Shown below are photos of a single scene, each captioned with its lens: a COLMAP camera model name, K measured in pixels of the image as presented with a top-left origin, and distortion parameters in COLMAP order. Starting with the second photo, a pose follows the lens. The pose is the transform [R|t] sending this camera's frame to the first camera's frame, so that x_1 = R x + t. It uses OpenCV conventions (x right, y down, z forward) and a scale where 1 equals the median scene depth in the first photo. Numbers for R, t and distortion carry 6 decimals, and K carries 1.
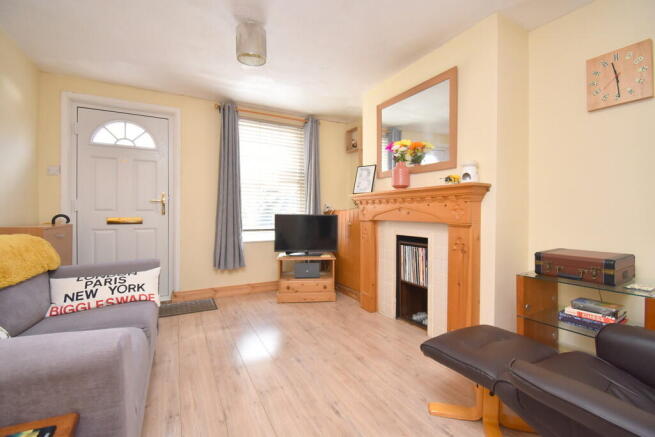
lens RADIAL K [[286.1, 0, 329.6], [0, 286.1, 215.9], [0, 0, 1]] dist [0.019212, -0.025439]
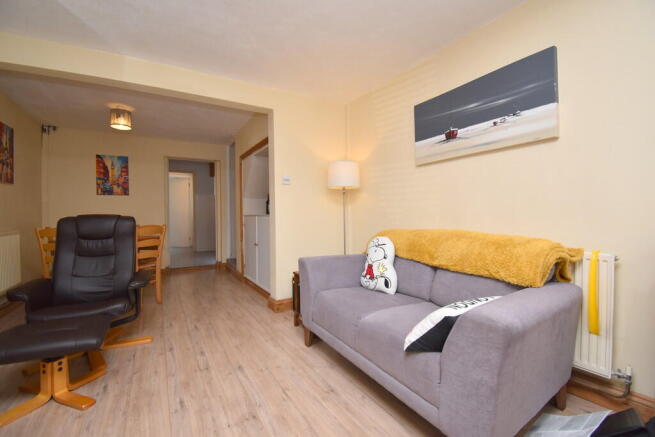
lens RADIAL K [[286.1, 0, 329.6], [0, 286.1, 215.9], [0, 0, 1]] dist [0.019212, -0.025439]
pose [[-0.998815, 0.005295, -0.048388, -0.236418], [0.004443, 0.999833, 0.017706, -0.012490], [0.048474, 0.017470, -0.998672, 1.030691]]
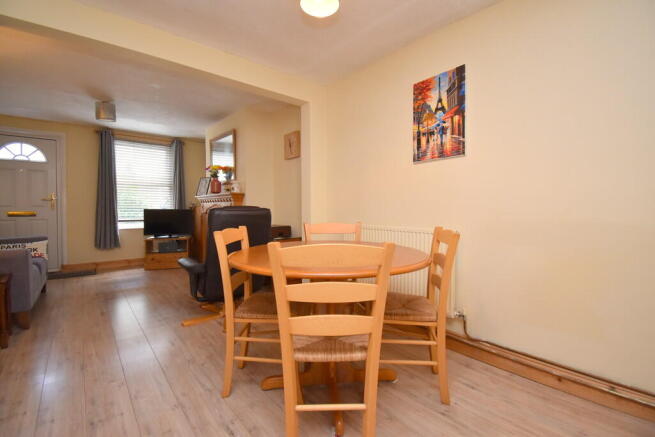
lens RADIAL K [[286.1, 0, 329.6], [0, 286.1, 215.9], [0, 0, 1]] dist [0.019212, -0.025439]
pose [[0.975068, -0.010267, 0.221669, 0.454010], [0.006885, 0.999848, 0.016025, 0.011660], [-0.221800, -0.014099, 0.974990, -0.690701]]
